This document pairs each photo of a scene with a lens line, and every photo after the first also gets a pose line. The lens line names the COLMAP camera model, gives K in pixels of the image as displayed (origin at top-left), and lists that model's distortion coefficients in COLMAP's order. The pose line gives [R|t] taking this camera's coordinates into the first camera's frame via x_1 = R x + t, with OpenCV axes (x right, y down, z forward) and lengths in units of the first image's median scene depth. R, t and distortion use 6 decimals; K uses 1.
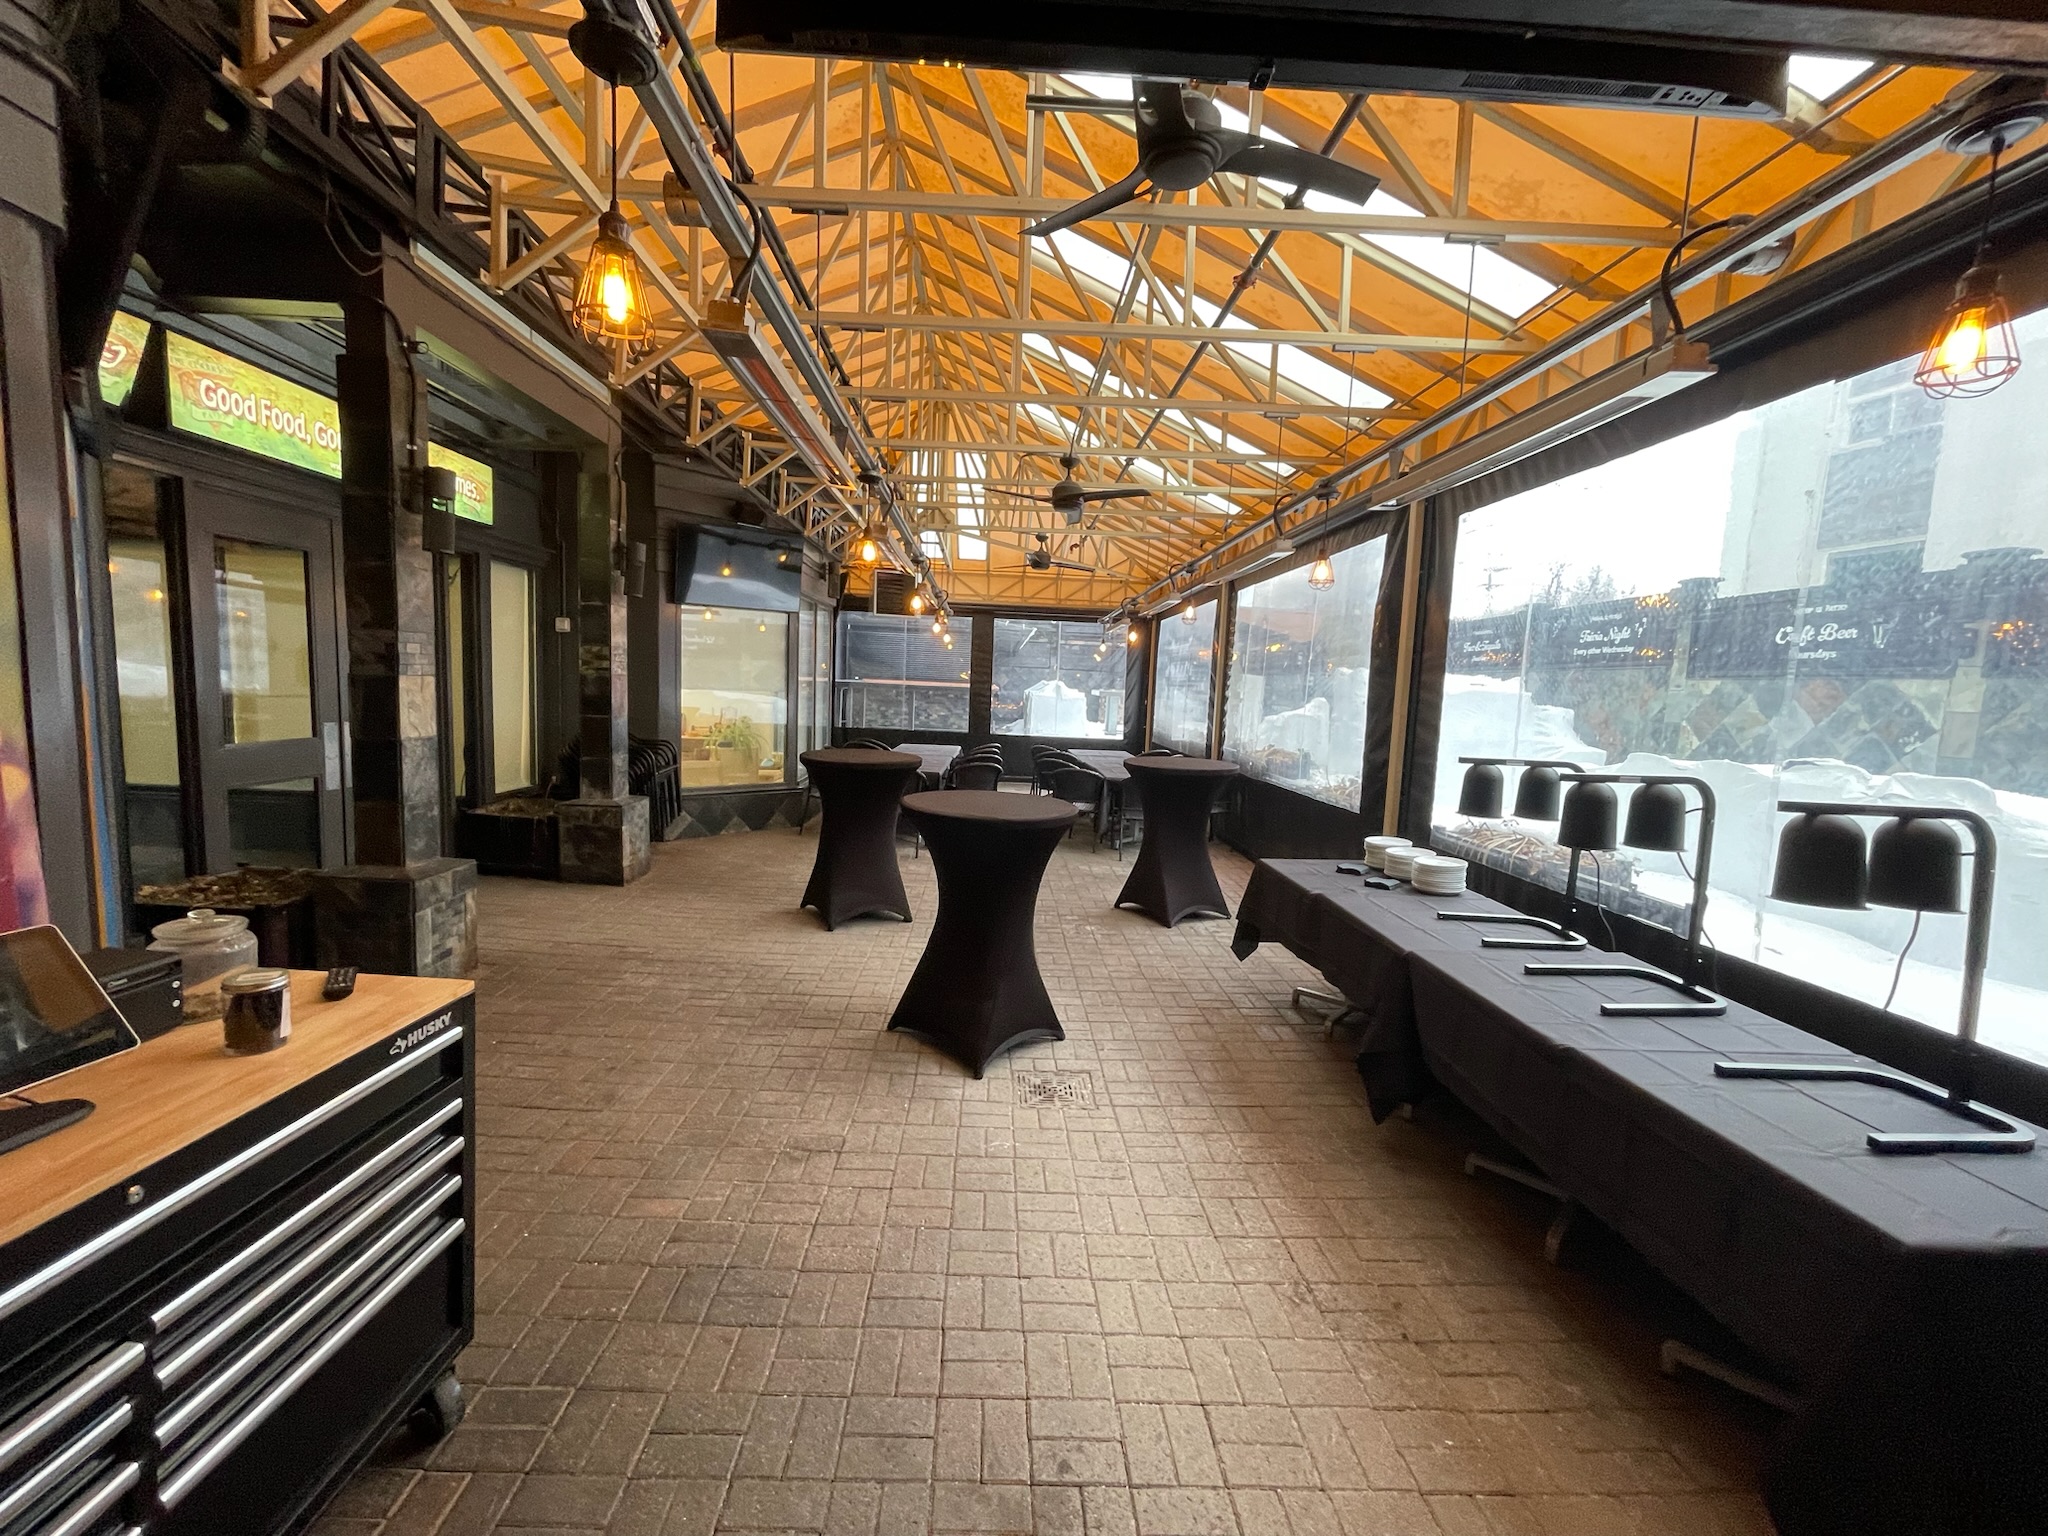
lens RADIAL K [[825.9, 0, 1013.9], [0, 825.9, 770.1], [0, 0, 1]] dist [-0.002558, 0.000309]
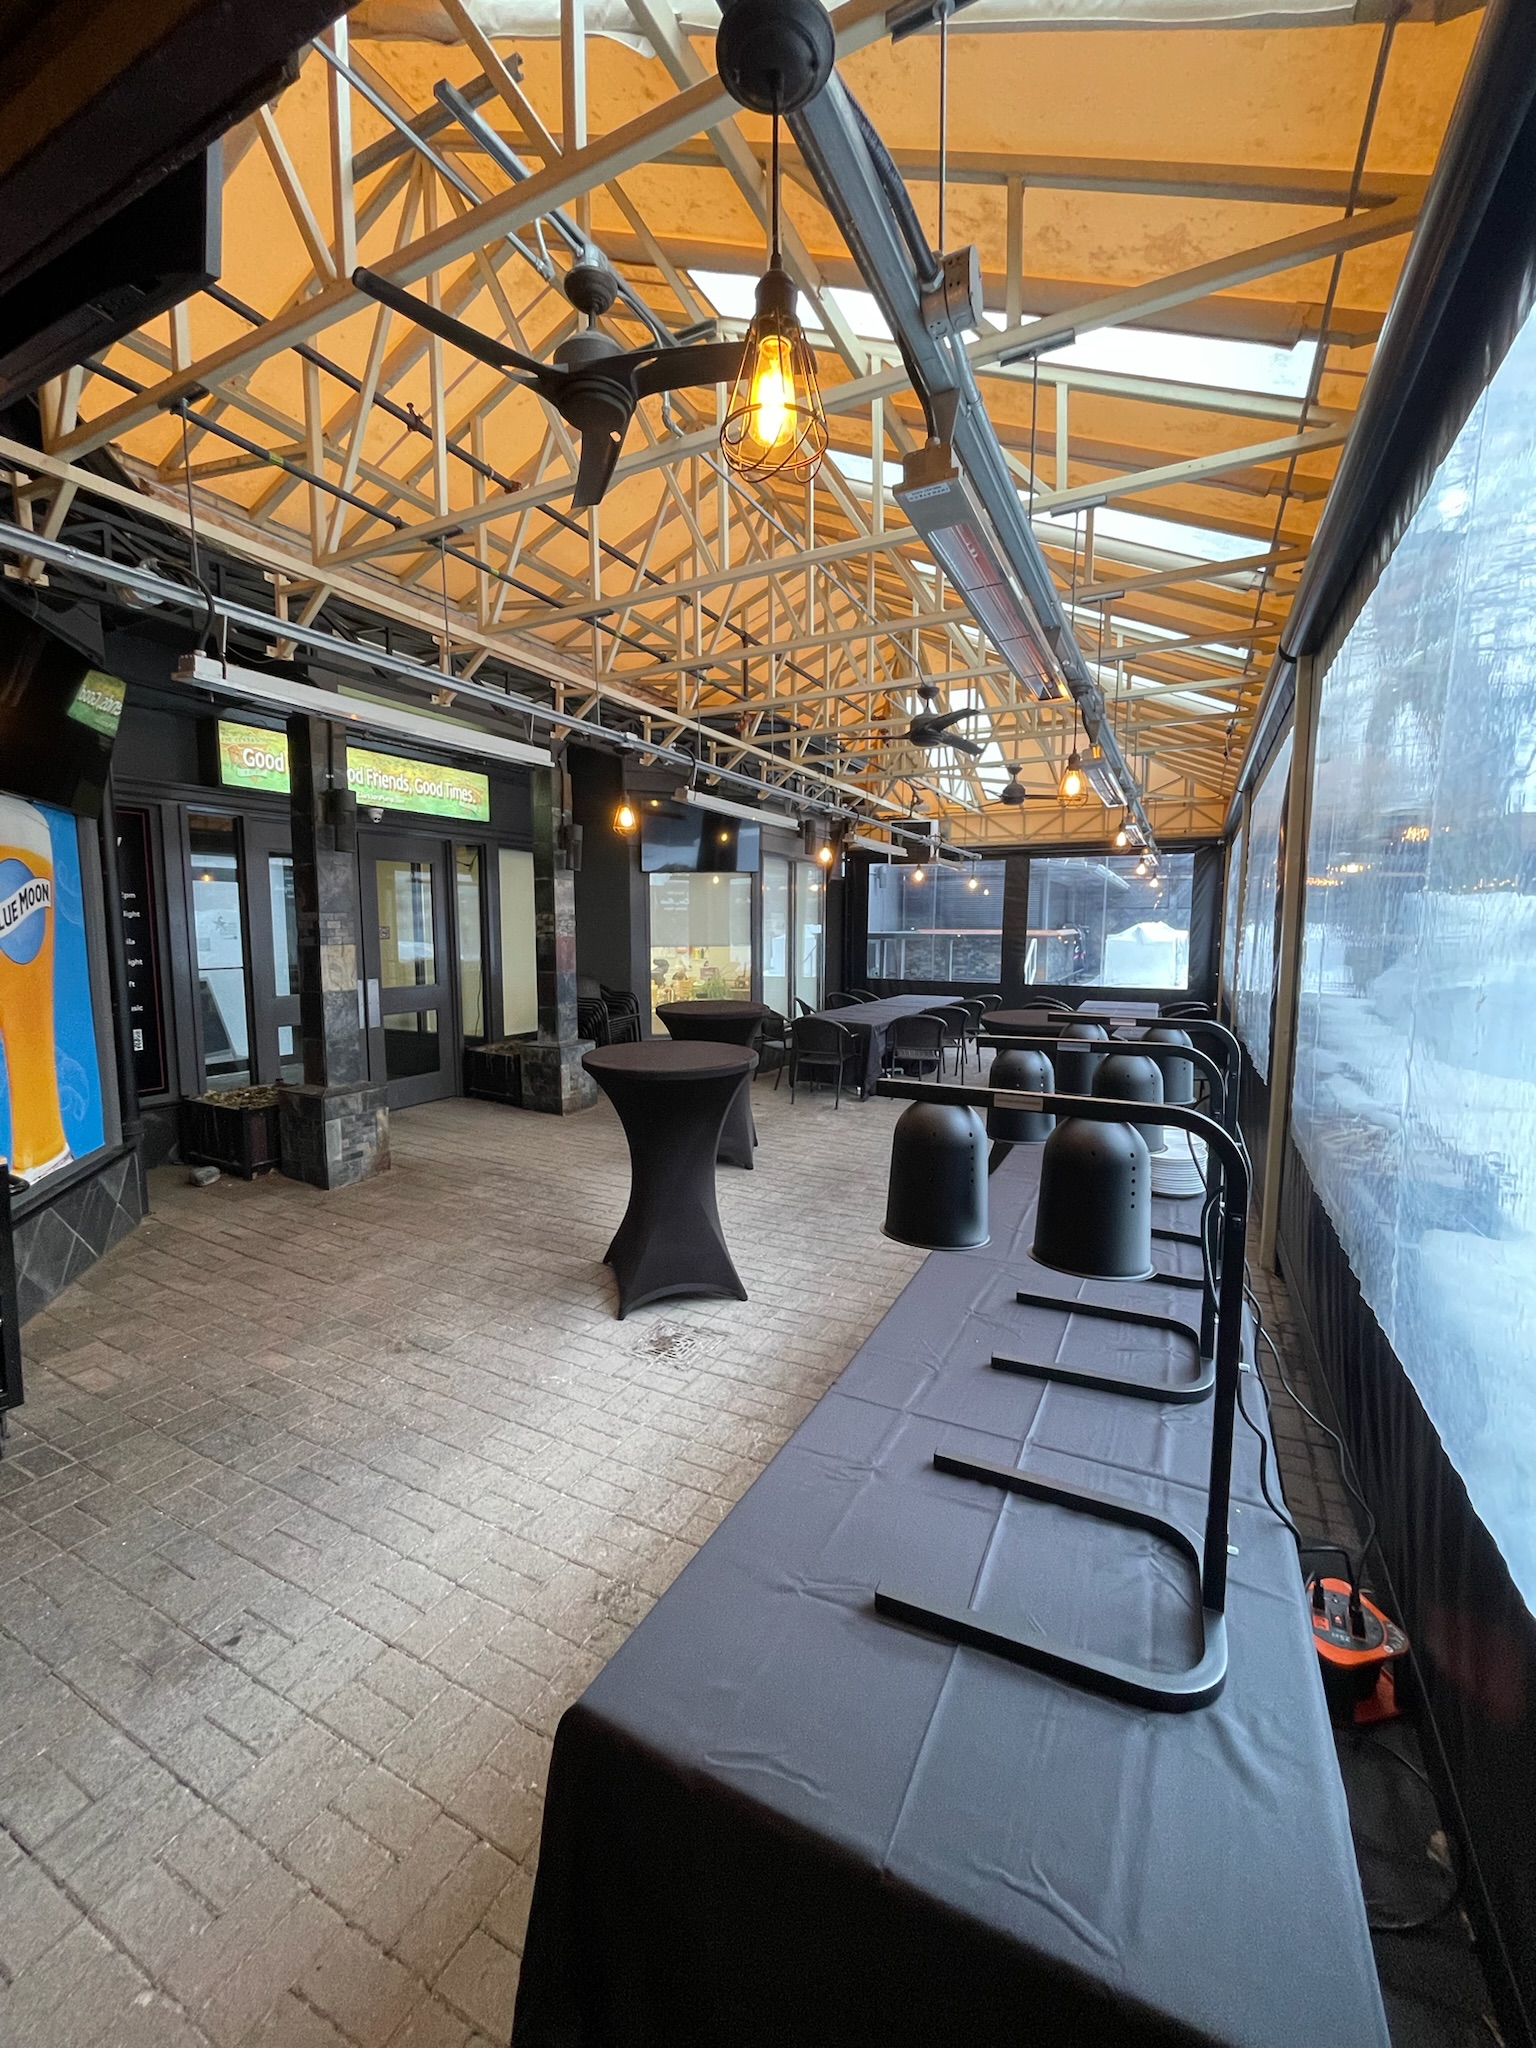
lens RADIAL K [[825.9, 0, 759.1], [0, 825.9, 1013.0], [0, 0, 1]] dist [-0.002558, 0.000309]
pose [[0.878265, 0.009503, -0.478081, 0.523425], [-0.014125, 0.999882, -0.006074, -0.005512], [0.477966, 0.012087, 0.878295, 0.148205]]
